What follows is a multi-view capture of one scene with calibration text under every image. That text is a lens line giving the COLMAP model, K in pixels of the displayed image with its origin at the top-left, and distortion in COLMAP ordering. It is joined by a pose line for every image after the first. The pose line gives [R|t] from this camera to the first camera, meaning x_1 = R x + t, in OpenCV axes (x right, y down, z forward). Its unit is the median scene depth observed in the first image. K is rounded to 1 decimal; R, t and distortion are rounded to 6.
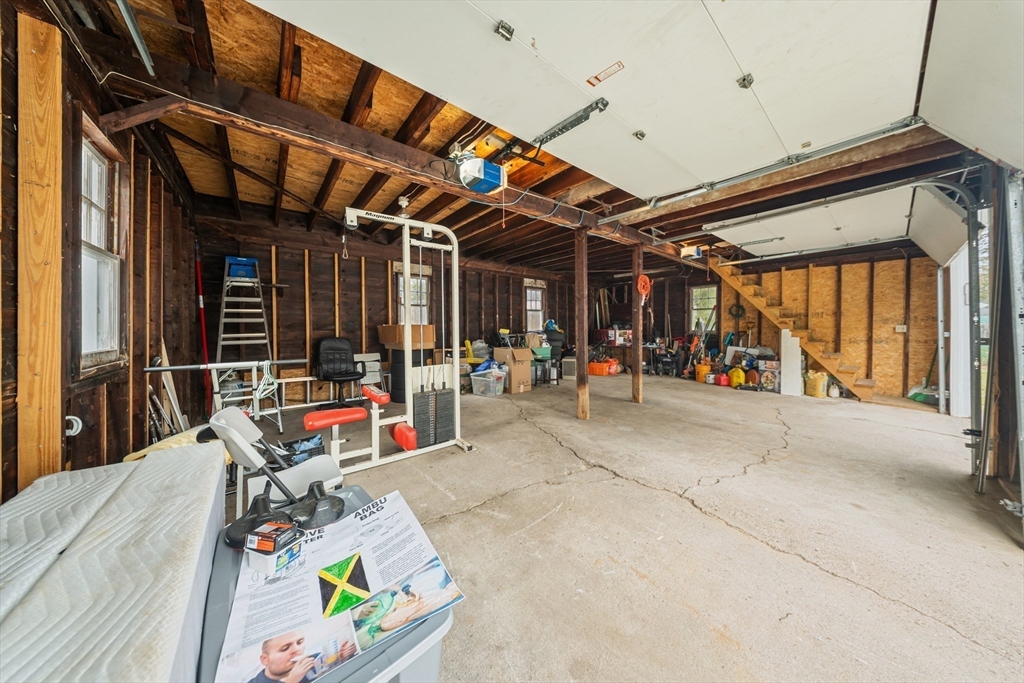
lens RADIAL K [[306.4, 0, 519.6], [0, 306.4, 325.7], [0, 0, 1]] dist [-0.006751, 0.000380]
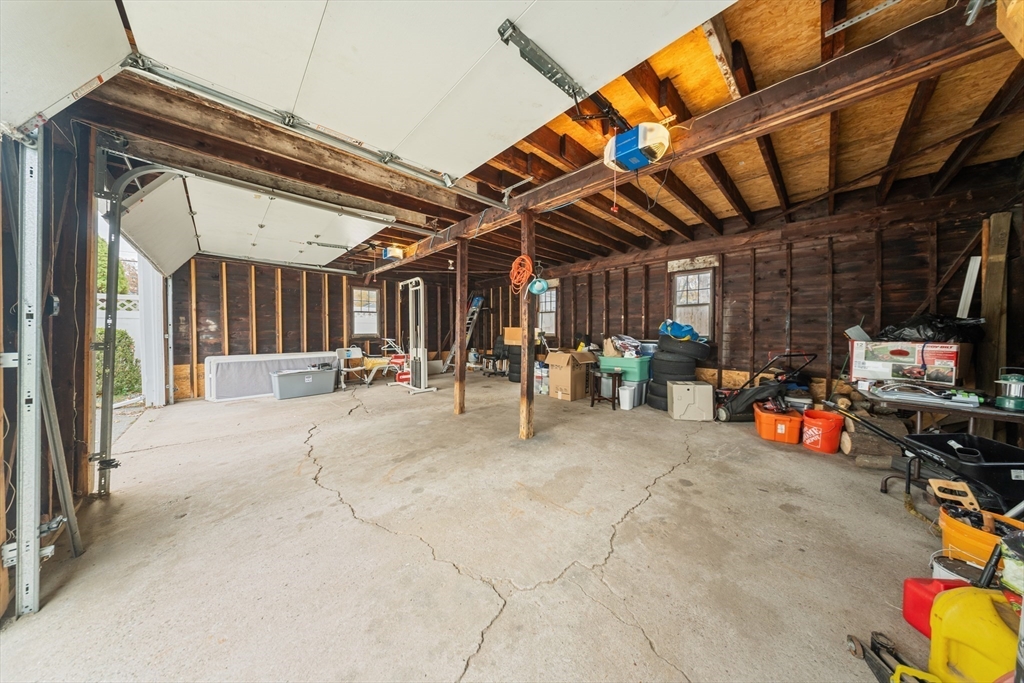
lens RADIAL K [[306.4, 0, 520.8], [0, 306.4, 327.7], [0, 0, 1]] dist [-0.006751, 0.000380]
pose [[0.081328, -0.000336, -0.996687, 1.718782], [-0.001387, 0.999999, -0.000450, -0.002128], [0.996686, 0.001419, 0.081328, 1.477096]]
